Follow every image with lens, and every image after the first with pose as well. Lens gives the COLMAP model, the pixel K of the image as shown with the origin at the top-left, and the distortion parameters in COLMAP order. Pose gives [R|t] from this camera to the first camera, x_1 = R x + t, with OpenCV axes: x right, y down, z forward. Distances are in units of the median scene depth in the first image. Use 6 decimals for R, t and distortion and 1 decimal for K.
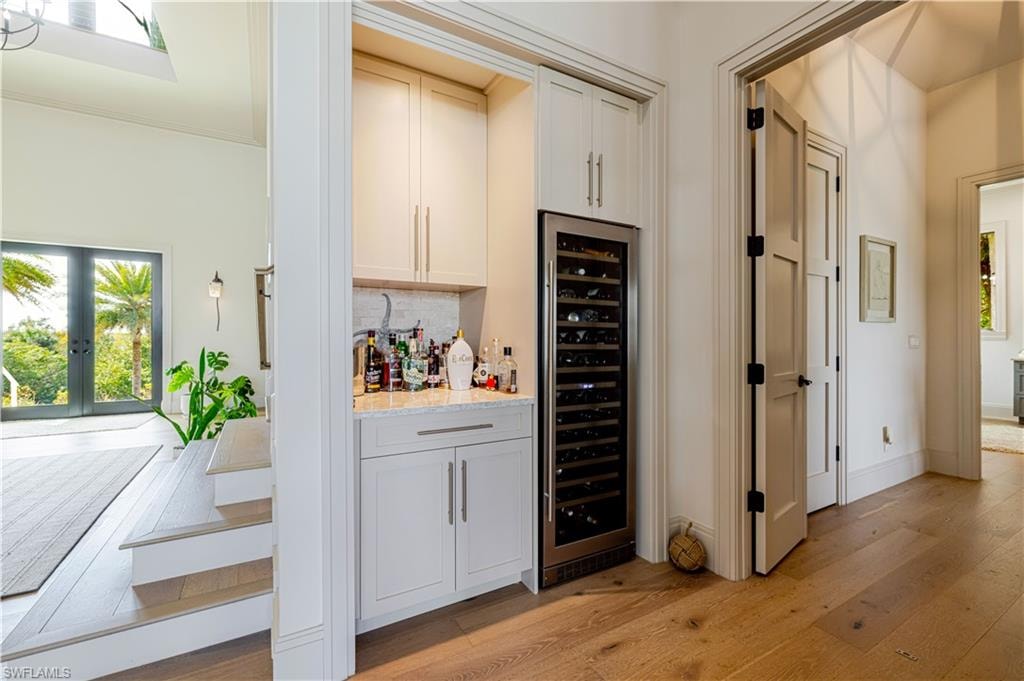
lens RADIAL K [[433.0, 0, 509.8], [0, 433.0, 337.4], [0, 0, 1]] dist [0.000109, -0.001755]
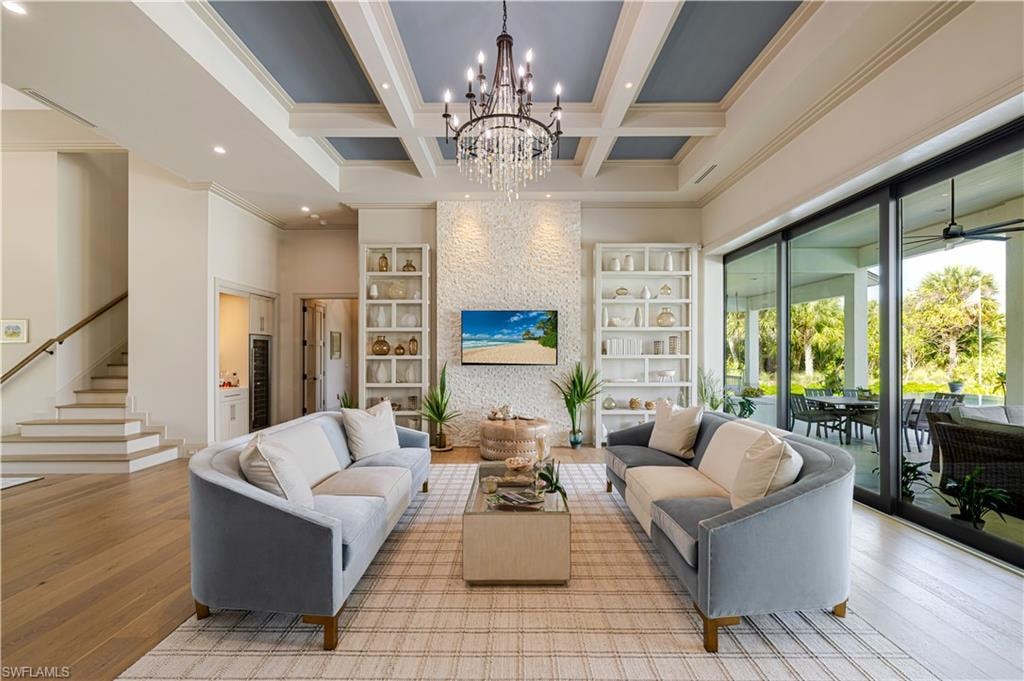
lens RADIAL K [[433.0, 0, 511.2], [0, 433.0, 348.6], [0, 0, 1]] dist [0.000109, -0.001755]
pose [[0.498141, 0.000699, 0.867095, -1.745340], [0.009023, 0.999941, -0.005990, -0.118560], [-0.867049, 0.010807, 0.498106, -2.361460]]
